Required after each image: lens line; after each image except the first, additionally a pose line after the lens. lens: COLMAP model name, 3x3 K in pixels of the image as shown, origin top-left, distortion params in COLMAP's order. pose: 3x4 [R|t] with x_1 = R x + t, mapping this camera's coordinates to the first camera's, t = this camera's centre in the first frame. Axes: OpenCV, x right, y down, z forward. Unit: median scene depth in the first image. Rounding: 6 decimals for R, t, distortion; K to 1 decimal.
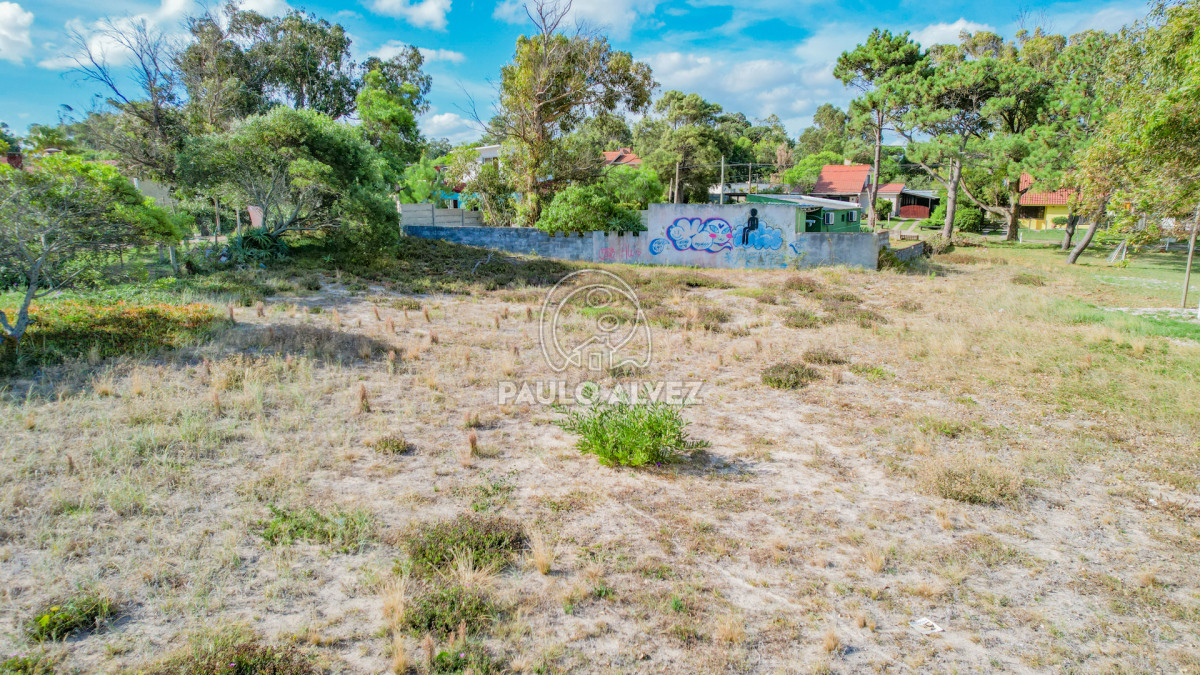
lens RADIAL K [[764.8, 0, 607.6], [0, 764.8, 332.8], [0, 0, 1]] dist [-0.051226, 0.043589]
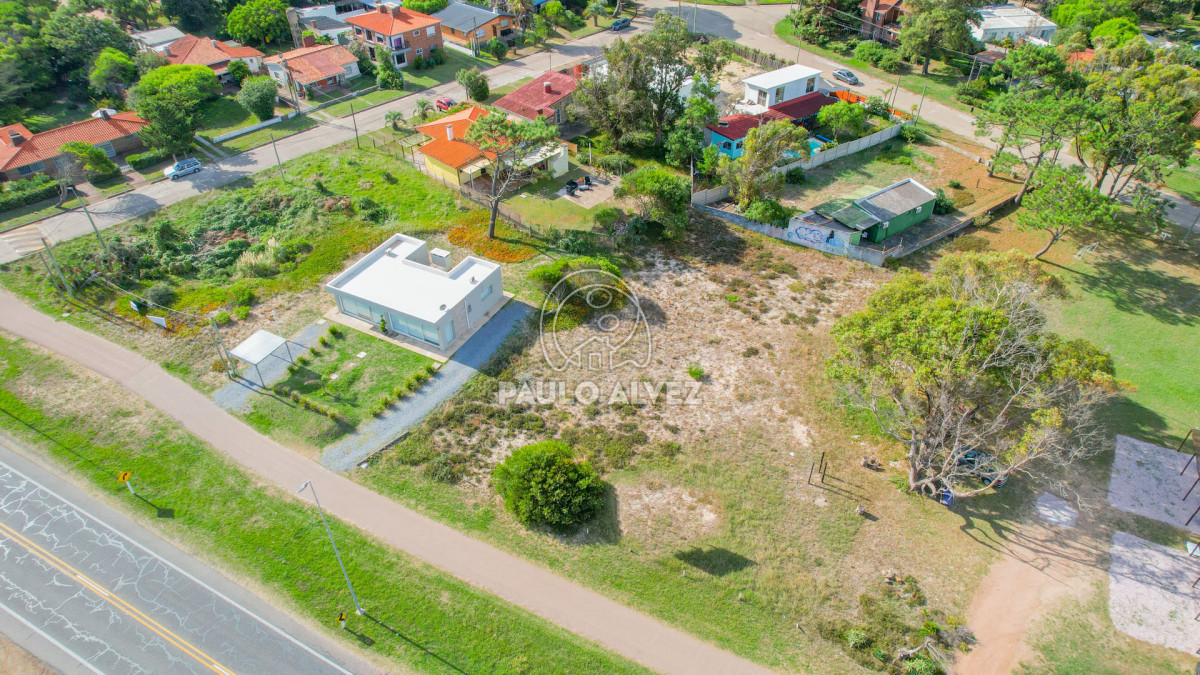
lens RADIAL K [[764.8, 0, 607.6], [0, 764.8, 332.8], [0, 0, 1]] dist [-0.051226, 0.043589]
pose [[0.902687, 0.259560, -0.343199, 0.444810], [-0.067673, 0.873292, 0.482473, -0.956062], [0.424944, -0.412297, 0.805875, -1.285271]]
